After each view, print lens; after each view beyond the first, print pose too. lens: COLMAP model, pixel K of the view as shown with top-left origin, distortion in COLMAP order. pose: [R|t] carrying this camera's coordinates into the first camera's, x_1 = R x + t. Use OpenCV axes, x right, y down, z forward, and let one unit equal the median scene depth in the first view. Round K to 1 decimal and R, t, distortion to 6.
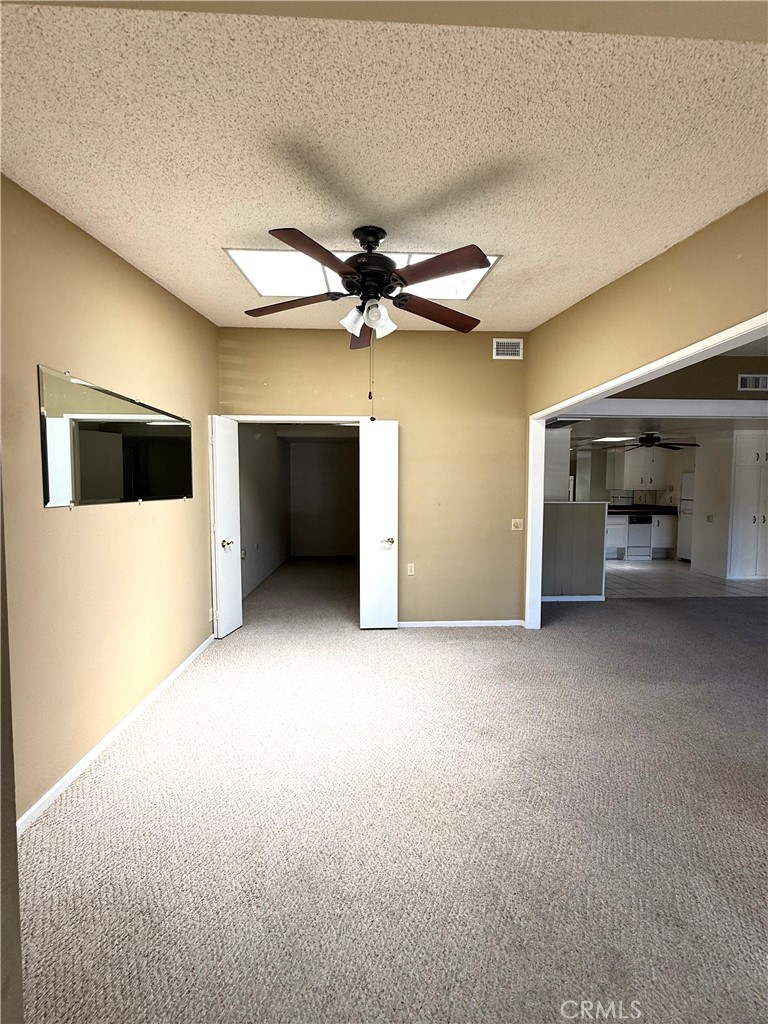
lens RADIAL K [[423.3, 0, 384.0], [0, 423.3, 512.0], [0, 0, 1]] dist [0.000028, -0.000006]
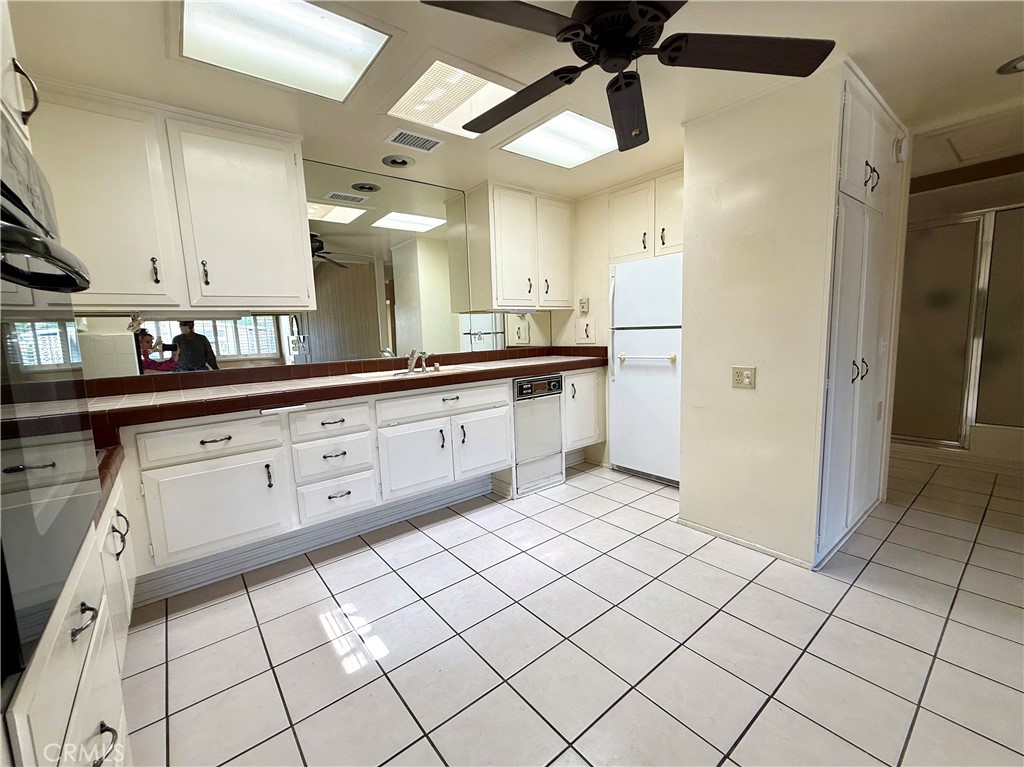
lens RADIAL K [[423.3, 0, 512.0], [0, 423.3, 383.5], [0, 0, 1]] dist [0.000028, -0.000006]
pose [[0.804889, -0.102307, 0.584539, 0.364043], [0.072129, 0.994590, 0.074756, -0.014603], [-0.589025, -0.018009, 0.807914, 0.704812]]
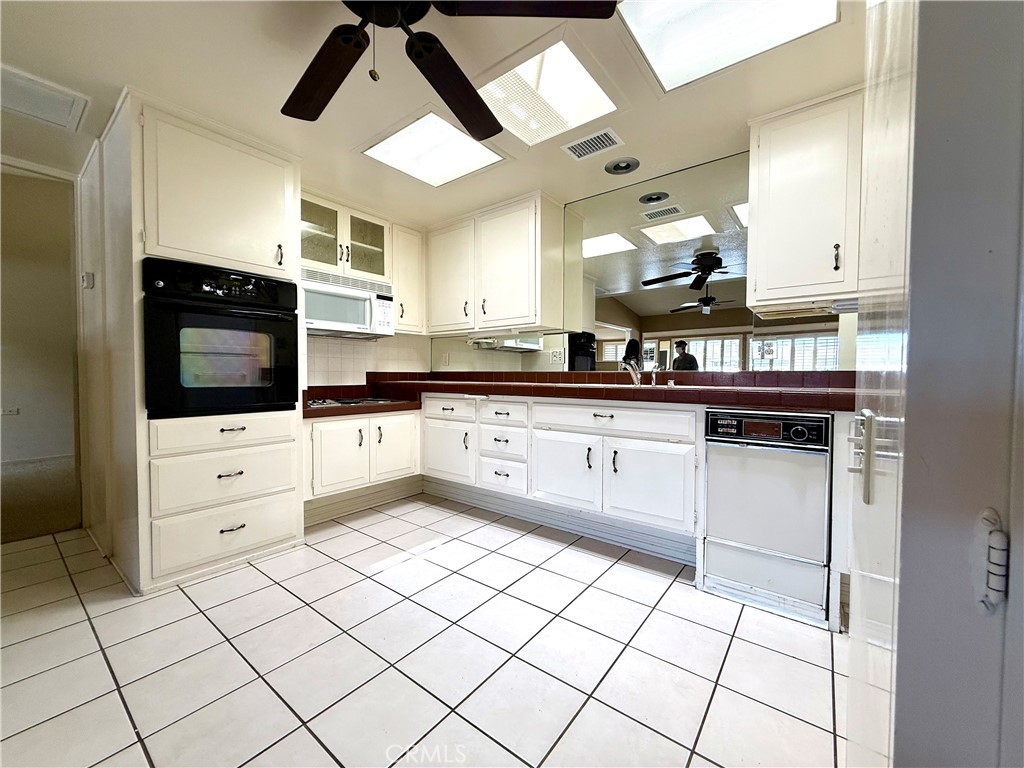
lens RADIAL K [[407.6, 0, 507.7], [0, 407.6, 384.7], [0, 0, 1]] dist [-0.000391, 0.000061]
pose [[0.759288, 0.019079, -0.650475, 0.637969], [-0.039184, 0.999097, -0.016435, 0.003856], [0.649574, 0.037968, 0.759350, 0.744904]]
